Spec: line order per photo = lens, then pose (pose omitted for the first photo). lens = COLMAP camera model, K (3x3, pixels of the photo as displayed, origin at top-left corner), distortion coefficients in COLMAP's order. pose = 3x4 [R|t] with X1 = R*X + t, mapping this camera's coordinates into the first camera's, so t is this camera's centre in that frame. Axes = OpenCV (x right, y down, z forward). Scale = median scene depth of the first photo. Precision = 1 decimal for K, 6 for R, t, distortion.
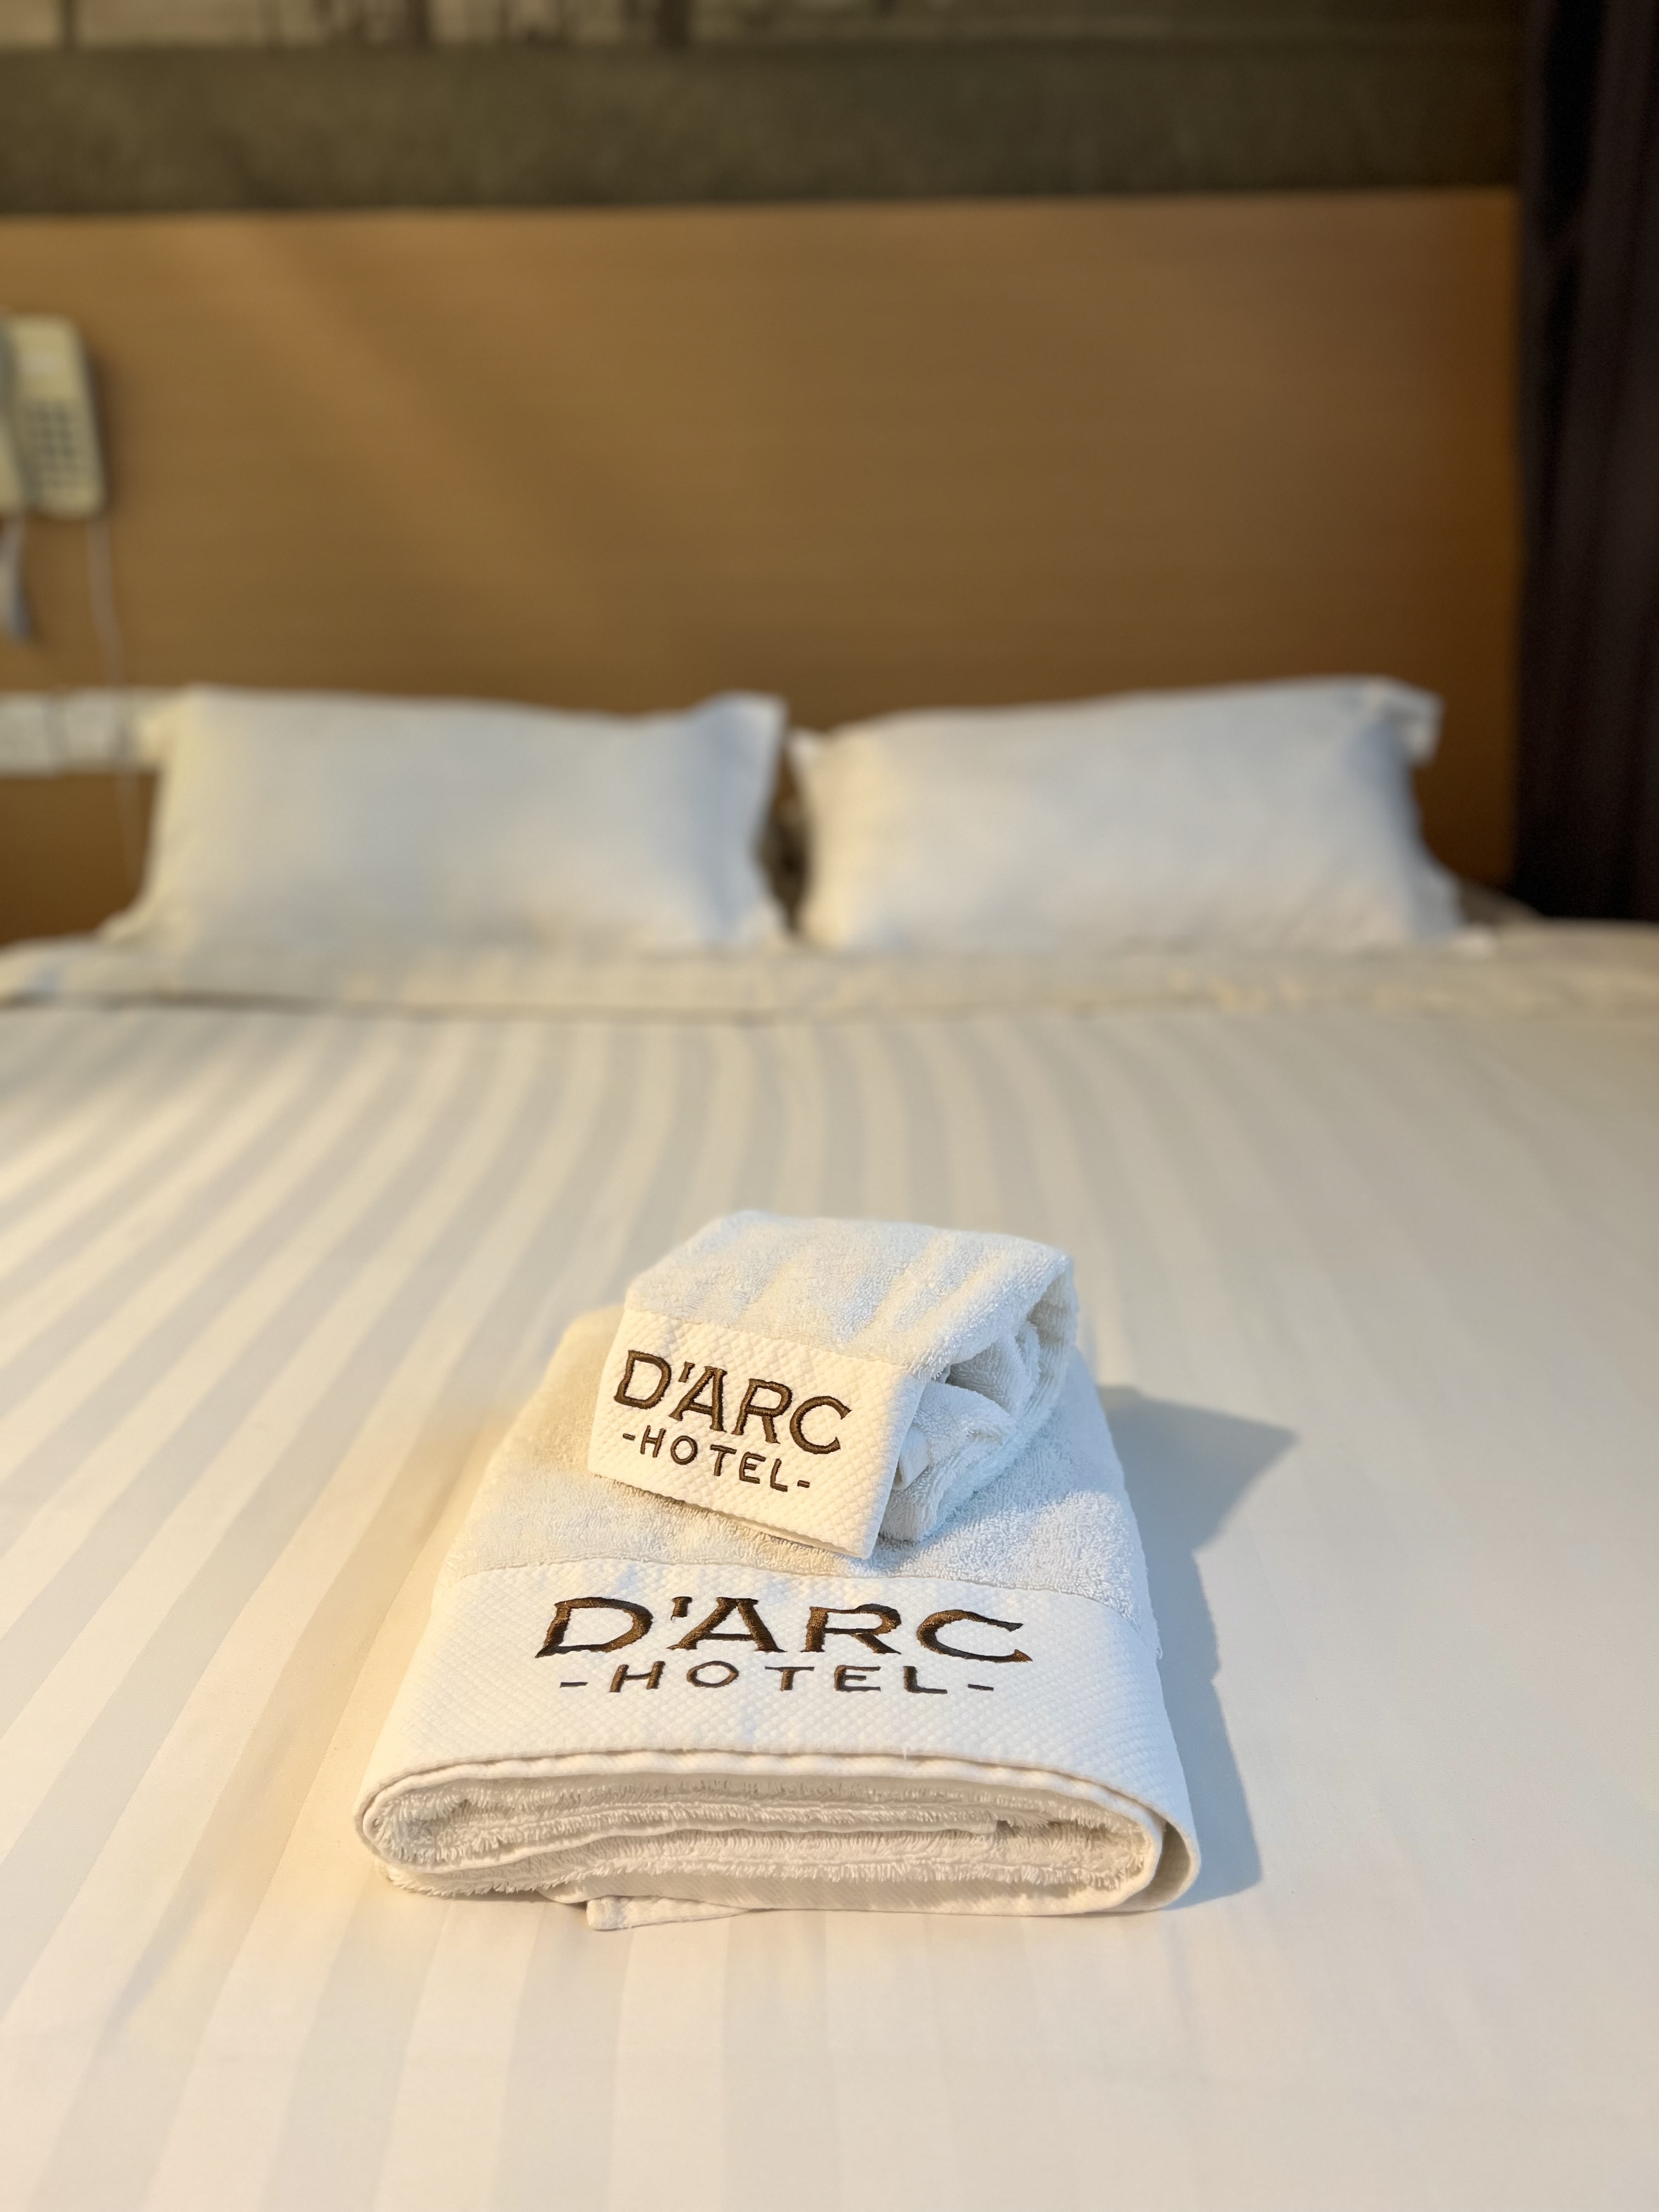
lens RADIAL K [[1666.9, 0, 829.5], [0, 1666.9, 1106.0], [0, 0, 1]] dist [0.103825, -0.174148]
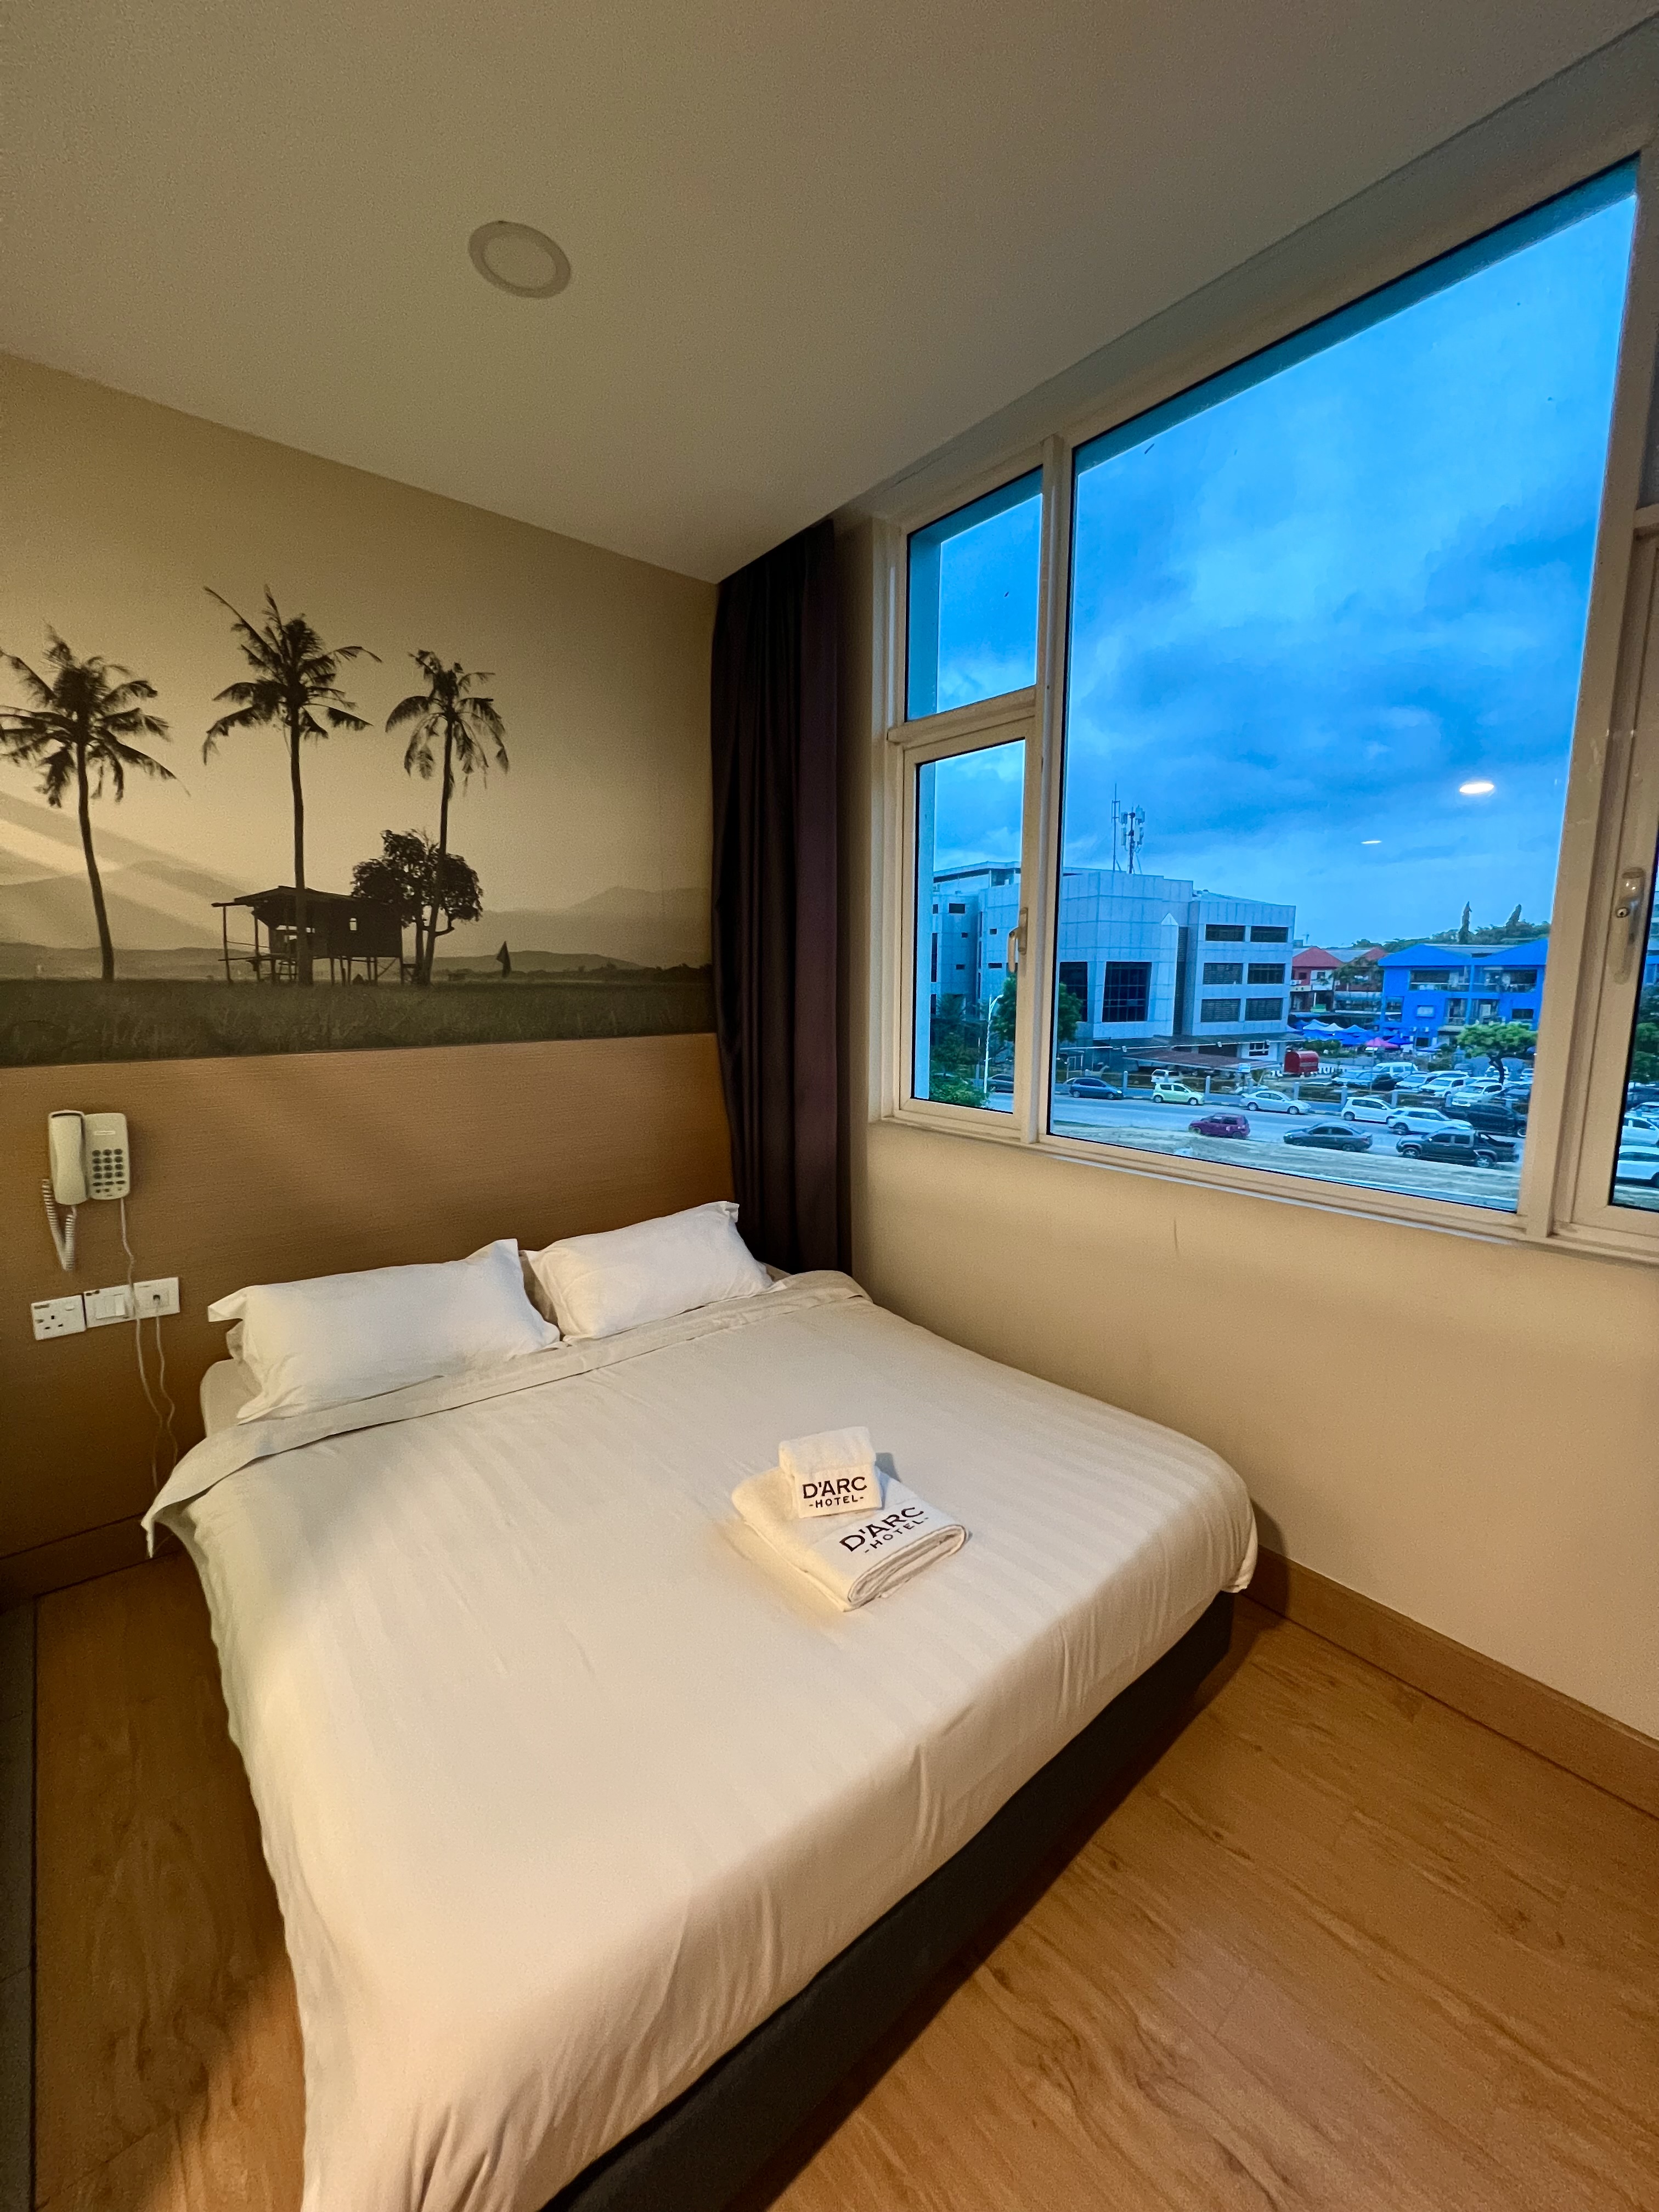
lens RADIAL K [[890.2, 0, 829.5], [0, 890.2, 1106.0], [0, 0, 1]] dist [-0.000443, -0.000033]
pose [[0.750140, -0.083486, 0.655987, -0.562866], [0.205525, 0.972305, -0.111280, -0.198762], [-0.628529, 0.218298, 0.746523, -0.349355]]
